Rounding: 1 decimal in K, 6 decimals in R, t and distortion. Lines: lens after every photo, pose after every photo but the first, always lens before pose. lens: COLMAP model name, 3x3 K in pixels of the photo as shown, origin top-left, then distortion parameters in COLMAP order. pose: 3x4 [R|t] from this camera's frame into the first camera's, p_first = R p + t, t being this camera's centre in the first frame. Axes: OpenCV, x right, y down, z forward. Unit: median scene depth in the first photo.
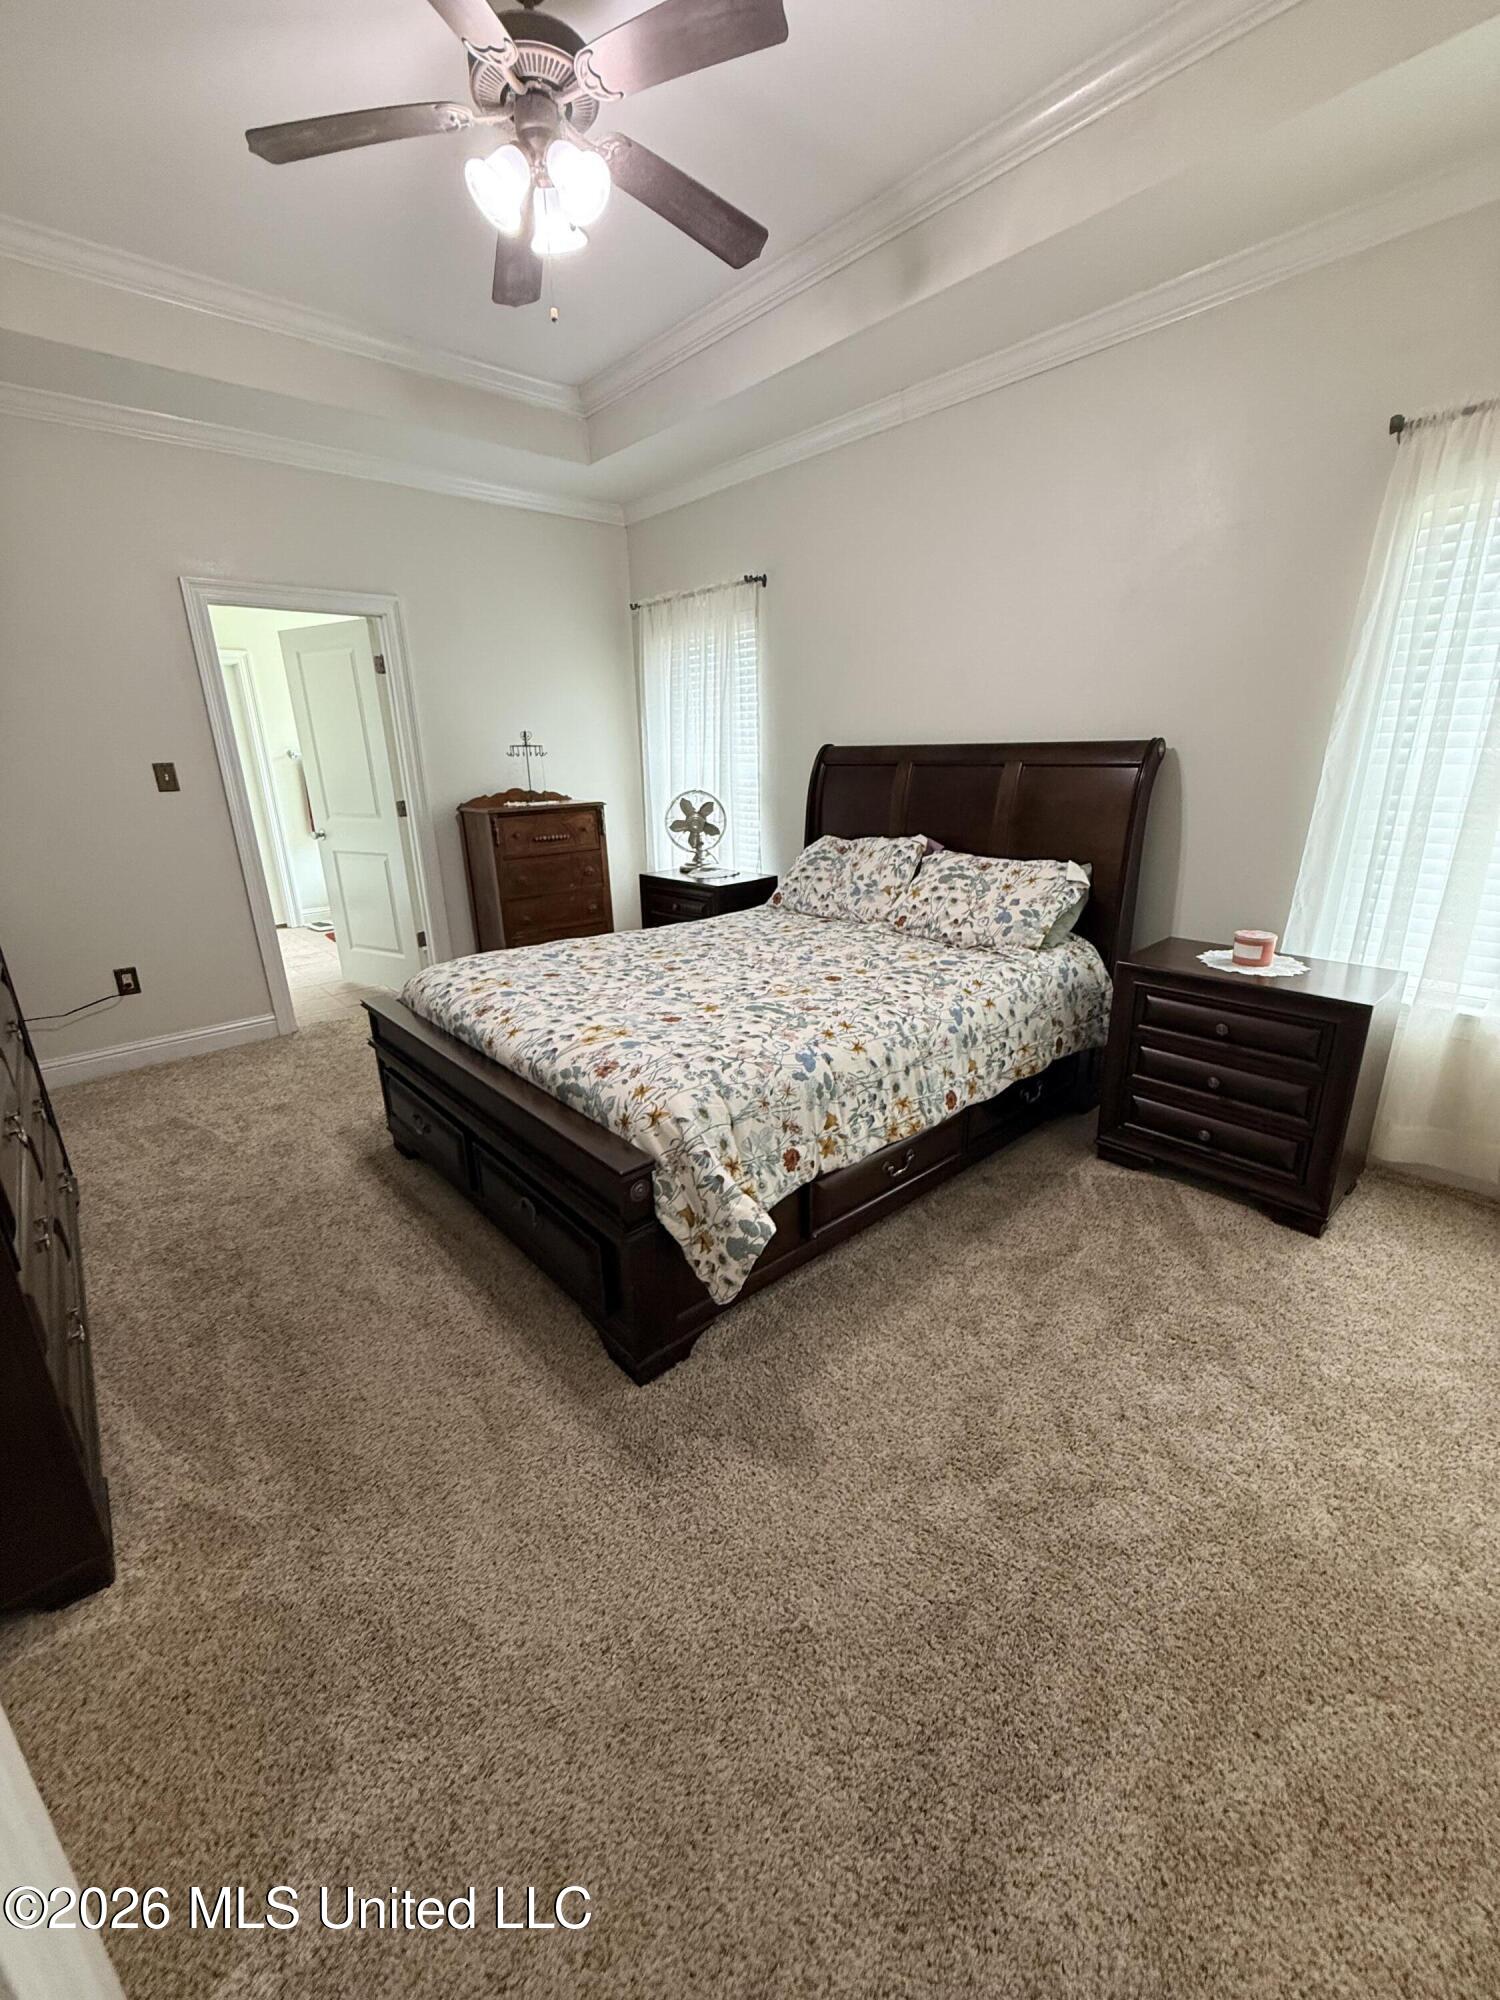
lens RADIAL K [[798.4, 0, 747.6], [0, 798.4, 988.8], [0, 0, 1]] dist [-0.000155, 0.000642]
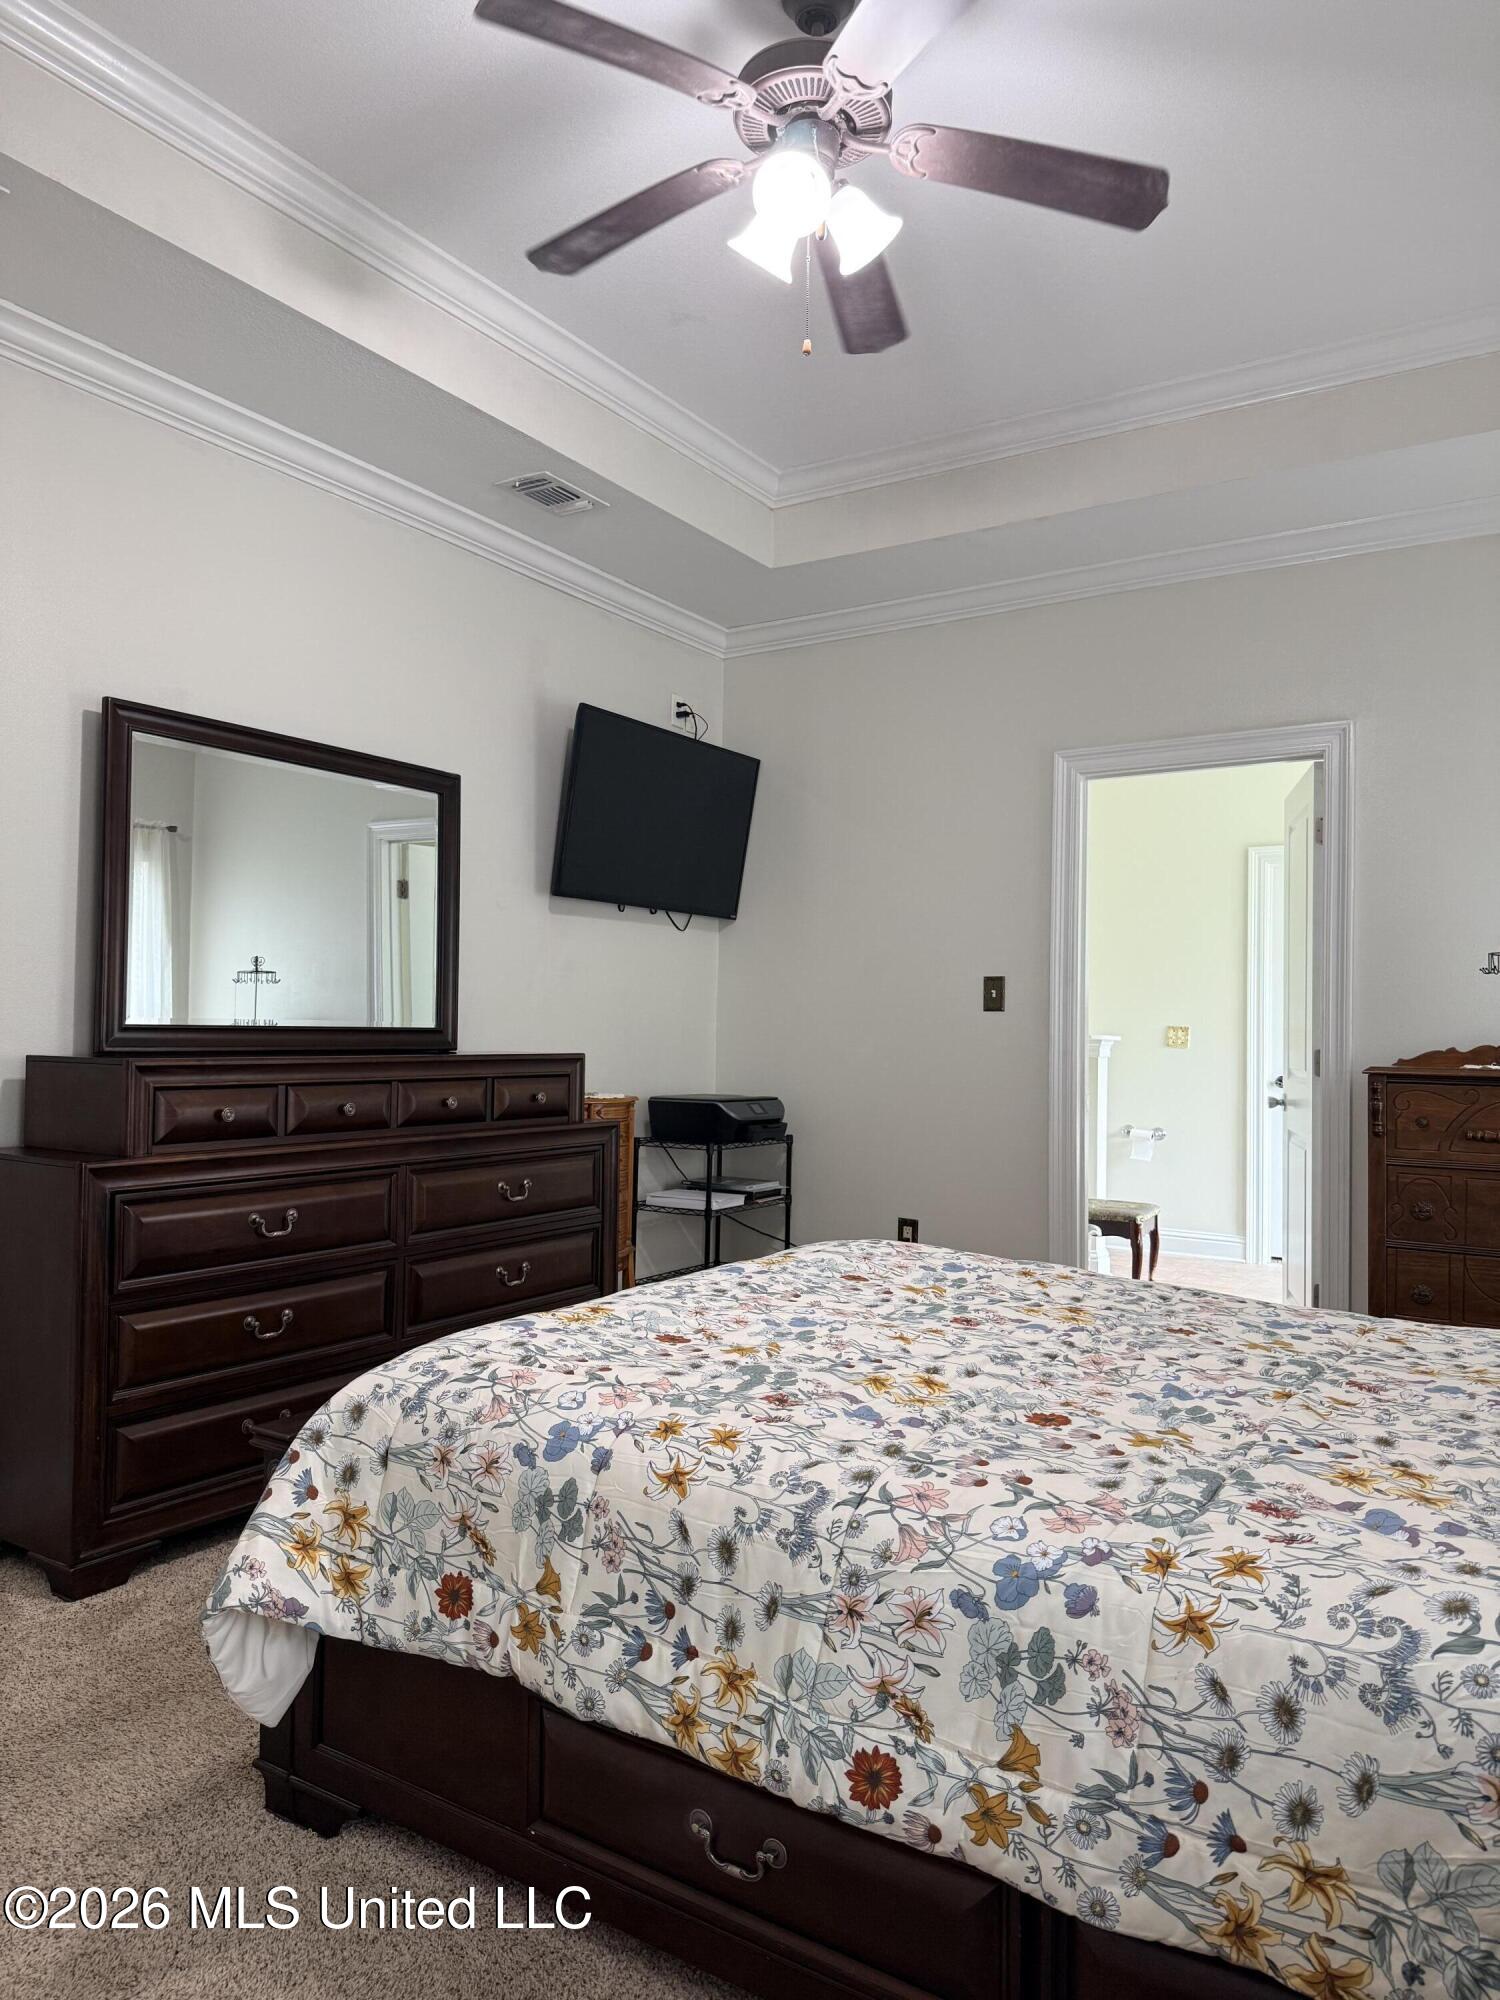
lens RADIAL K [[1409.8, 0, 755.1], [0, 1409.8, 1010.3], [0, 0, 1]] dist [0.068583, -0.074934]
pose [[0.272769, 0.018859, -0.961895, 0.880113], [-0.305797, 0.949658, -0.068097, -0.134263], [0.912187, 0.312720, 0.264804, 0.691378]]
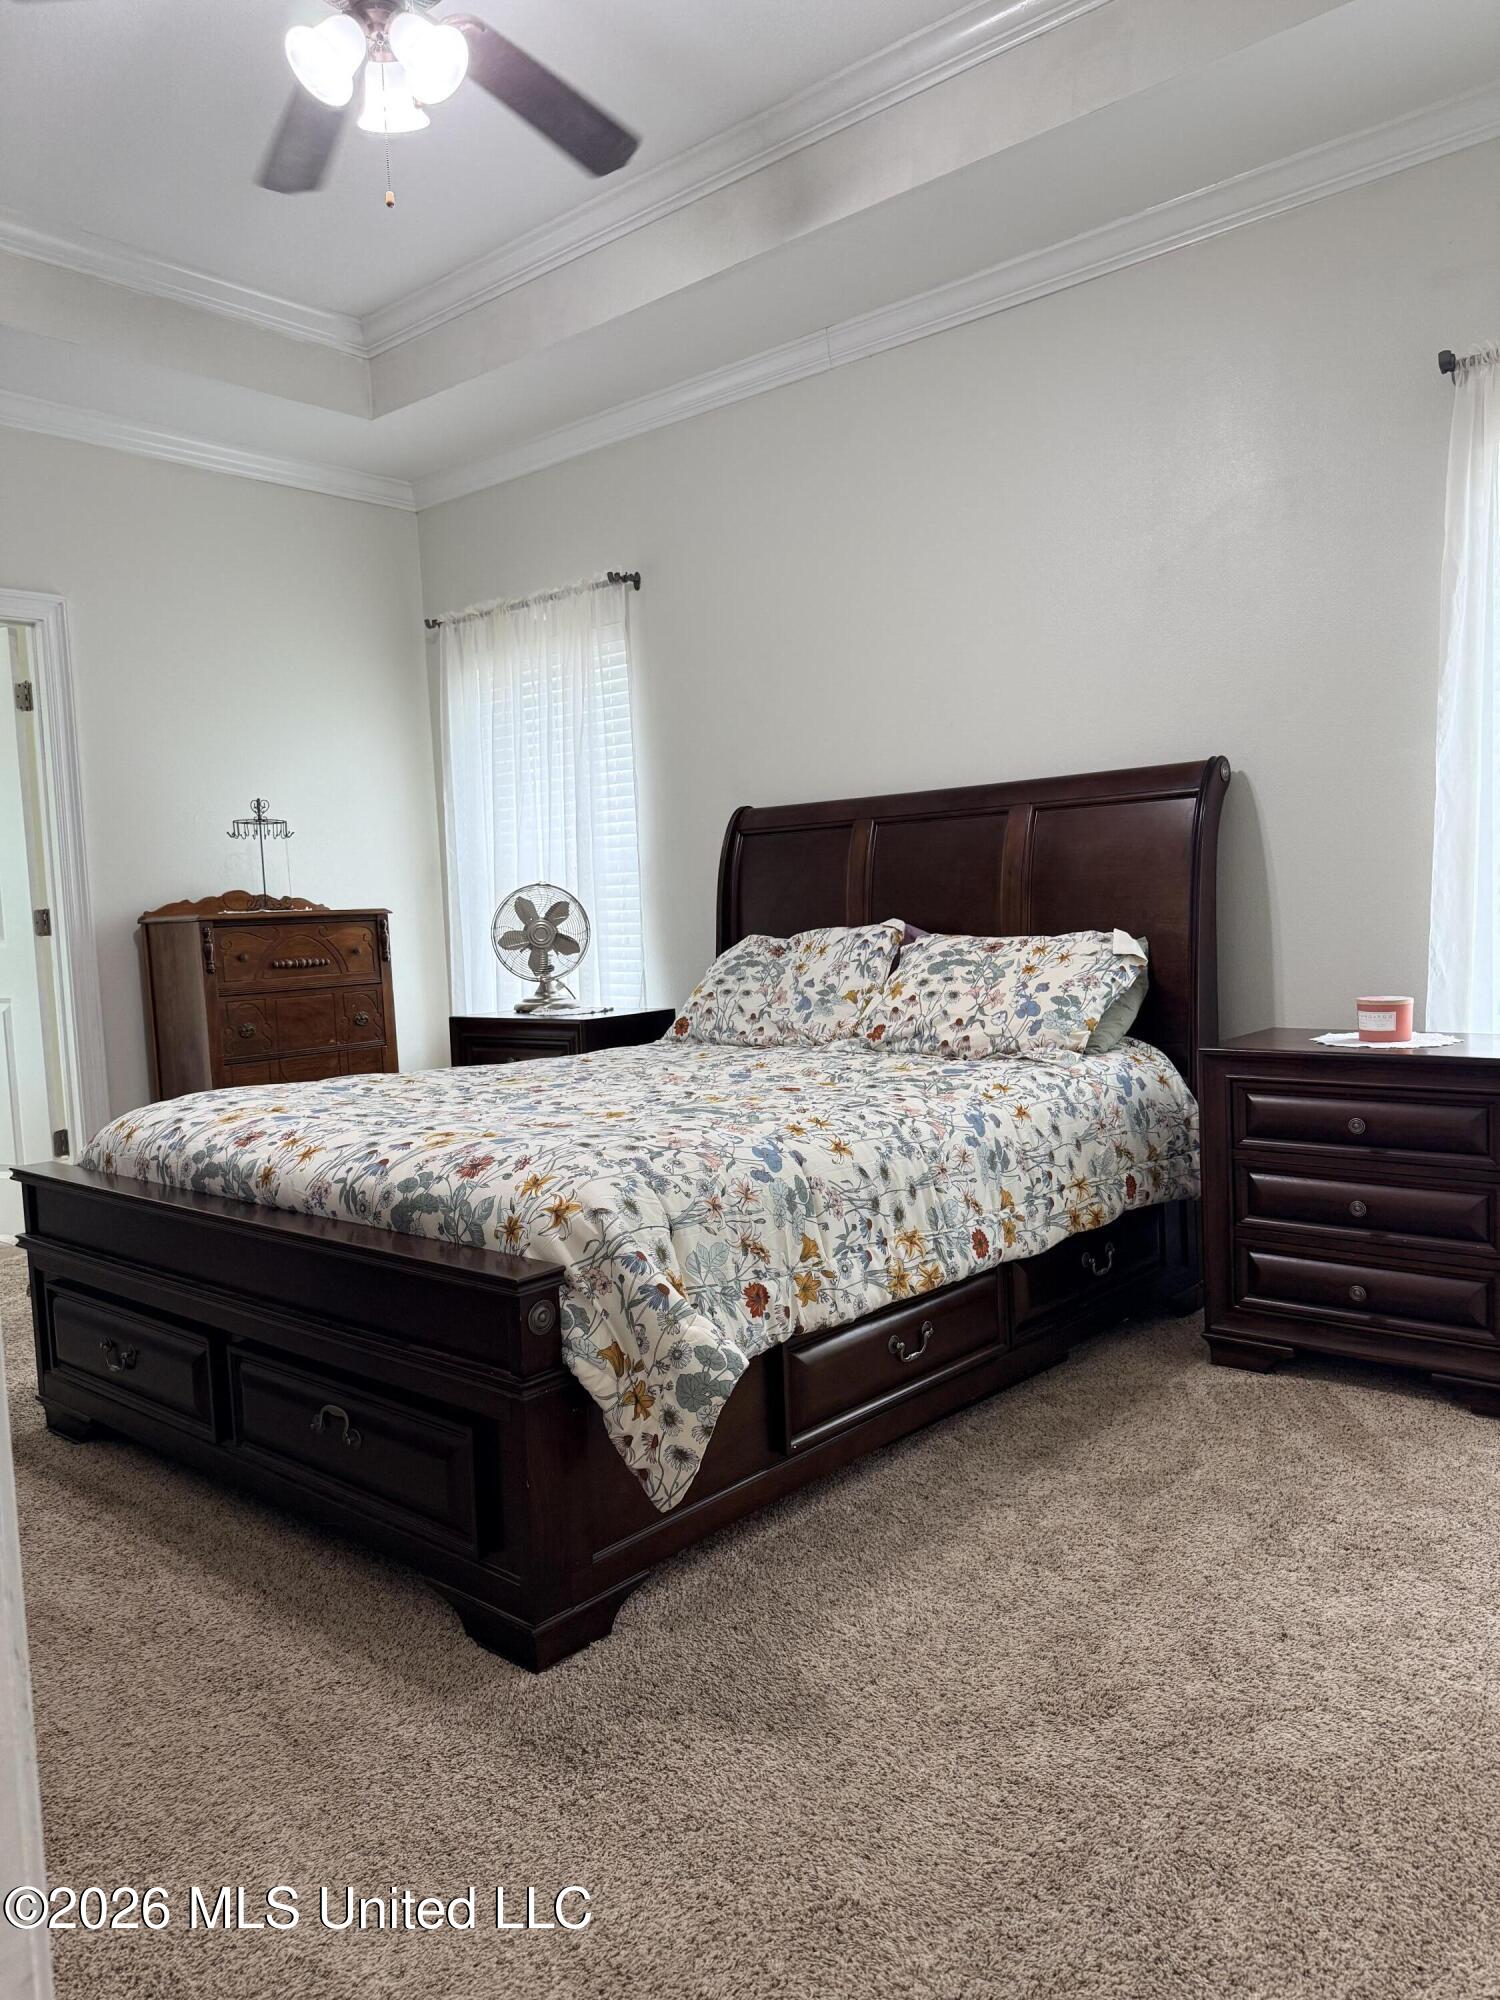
lens RADIAL K [[1409.8, 0, 742.5], [0, 1409.8, 998.2], [0, 0, 1]] dist [0.068583, -0.074934]
pose [[0.992691, -0.026209, 0.117804, -0.075793], [0.052720, 0.972246, -0.227944, 0.204444], [-0.108560, 0.232488, 0.966522, -0.163678]]
